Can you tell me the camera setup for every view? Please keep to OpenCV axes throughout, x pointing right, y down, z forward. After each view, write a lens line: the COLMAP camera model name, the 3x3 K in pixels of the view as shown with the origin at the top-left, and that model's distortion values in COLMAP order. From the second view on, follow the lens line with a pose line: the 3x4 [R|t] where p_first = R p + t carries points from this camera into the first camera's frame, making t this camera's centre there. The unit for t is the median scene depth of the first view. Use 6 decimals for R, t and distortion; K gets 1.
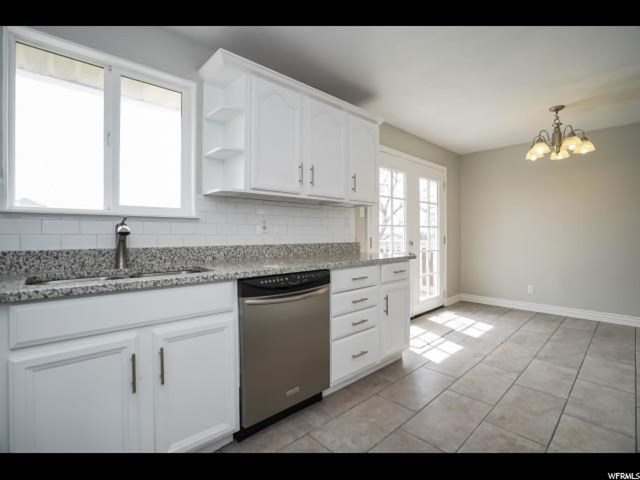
lens RADIAL K [[306.0, 0, 320.7], [0, 306.0, 235.7], [0, 0, 1]] dist [-0.059005, 0.025253]
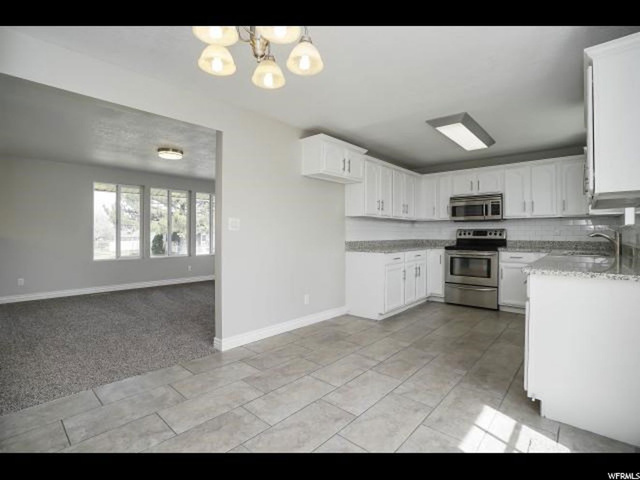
lens RADIAL K [[306.0, 0, 320.7], [0, 306.0, 235.7], [0, 0, 1]] dist [-0.059005, 0.025253]
pose [[-0.995806, 0.003111, -0.091433, 0.836094], [0.002067, 0.999932, 0.011507, -0.020051], [0.091462, 0.011270, -0.995745, 1.630253]]
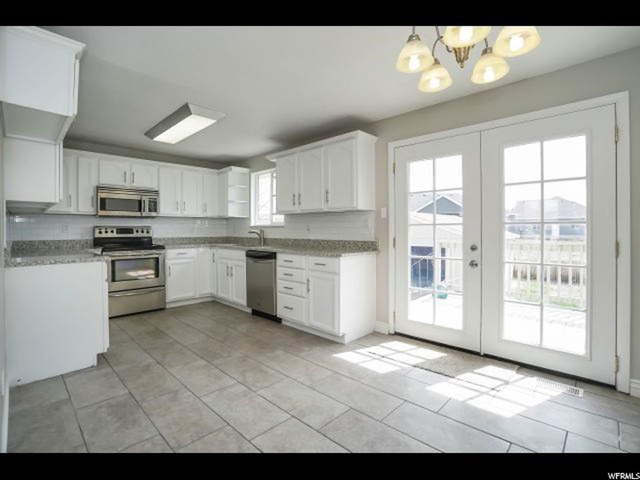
lens RADIAL K [[306.0, 0, 320.7], [0, 306.0, 235.7], [0, 0, 1]] dist [-0.059005, 0.025253]
pose [[0.051741, 0.022181, -0.998414, 1.390417], [-0.003815, 0.999750, 0.022013, -0.025826], [0.998653, 0.002670, 0.051813, 0.854511]]
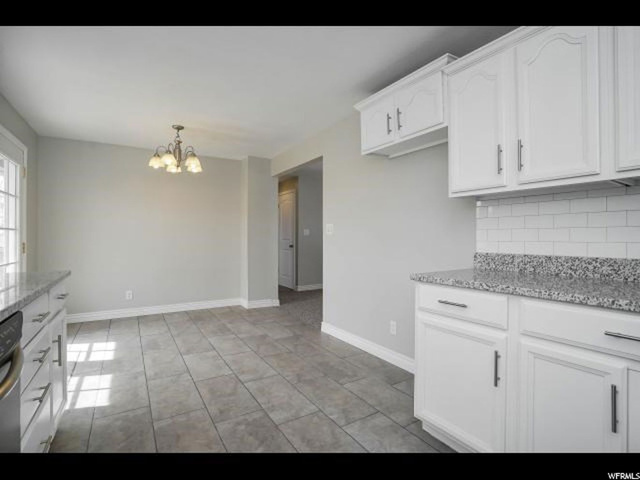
lens RADIAL K [[311.7, 0, 320.0], [0, 311.7, 240.0], [0, 0, 1]] dist [-0.059590, 0.025590]
pose [[0.187189, -0.001417, 0.982323, -0.266292], [0.002872, 0.999995, 0.000896, -0.004549], [-0.982320, 0.002653, 0.187193, 0.290791]]
